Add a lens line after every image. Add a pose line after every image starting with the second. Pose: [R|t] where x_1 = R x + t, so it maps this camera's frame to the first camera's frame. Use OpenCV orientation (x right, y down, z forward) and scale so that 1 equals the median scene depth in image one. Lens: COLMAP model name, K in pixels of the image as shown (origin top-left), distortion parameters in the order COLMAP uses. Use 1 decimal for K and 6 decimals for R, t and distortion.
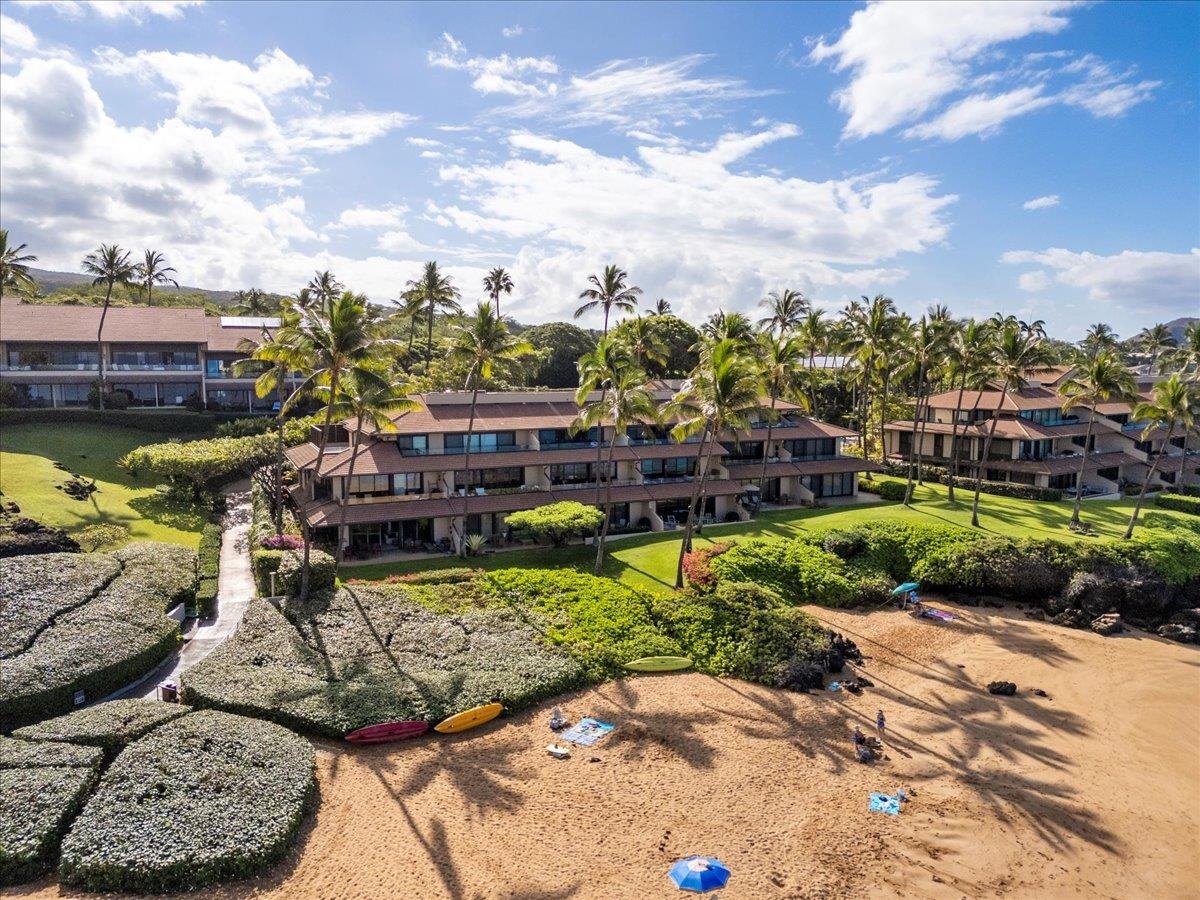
lens RADIAL K [[860.8, 0, 600.0], [0, 860.8, 450.0], [0, 0, 1]] dist [0.089243, -0.100904]
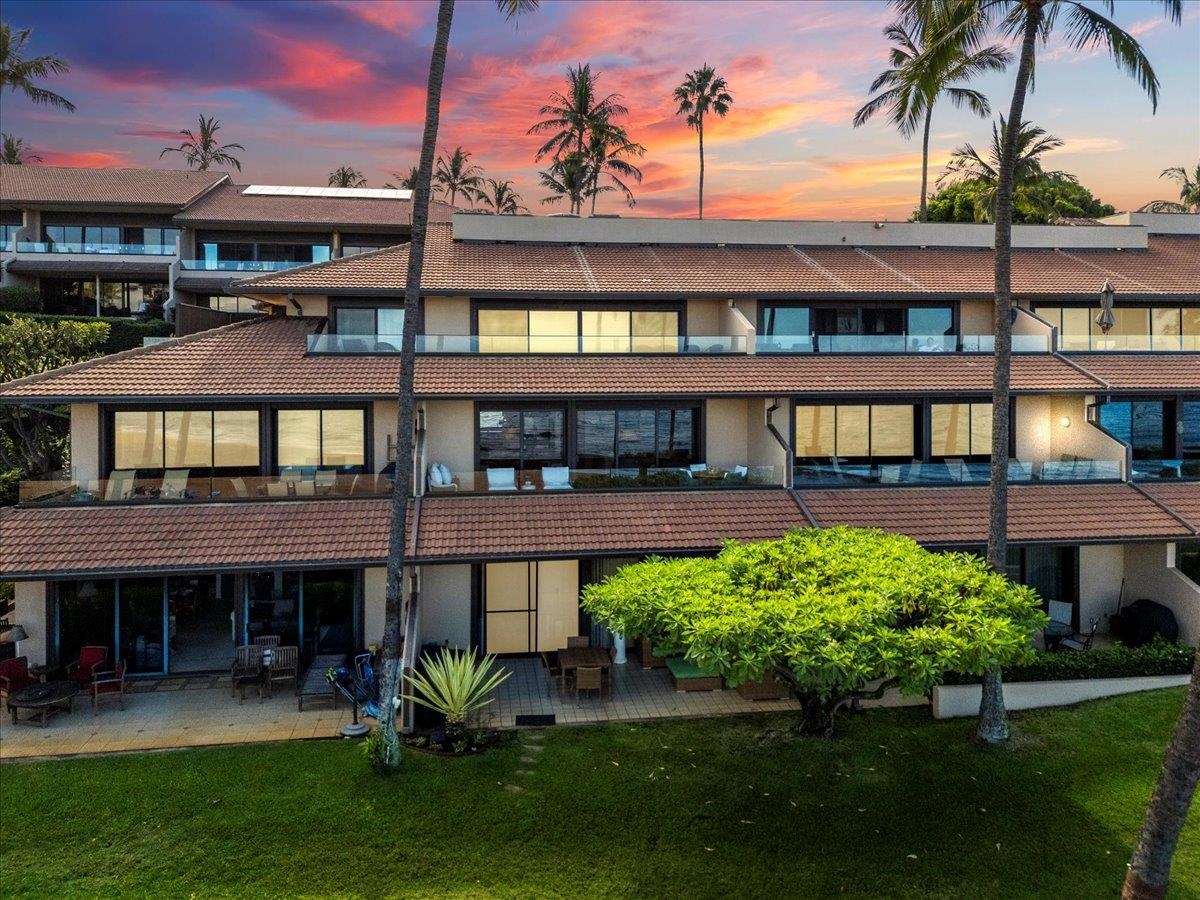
lens RADIAL K [[860.8, 0, 600.0], [0, 860.8, 450.0], [0, 0, 1]] dist [0.089243, -0.100904]
pose [[0.961763, 0.029920, -0.272244, -0.037614], [-0.030322, 0.999536, 0.002732, 0.035191], [0.272200, 0.005627, 0.962224, 0.676143]]
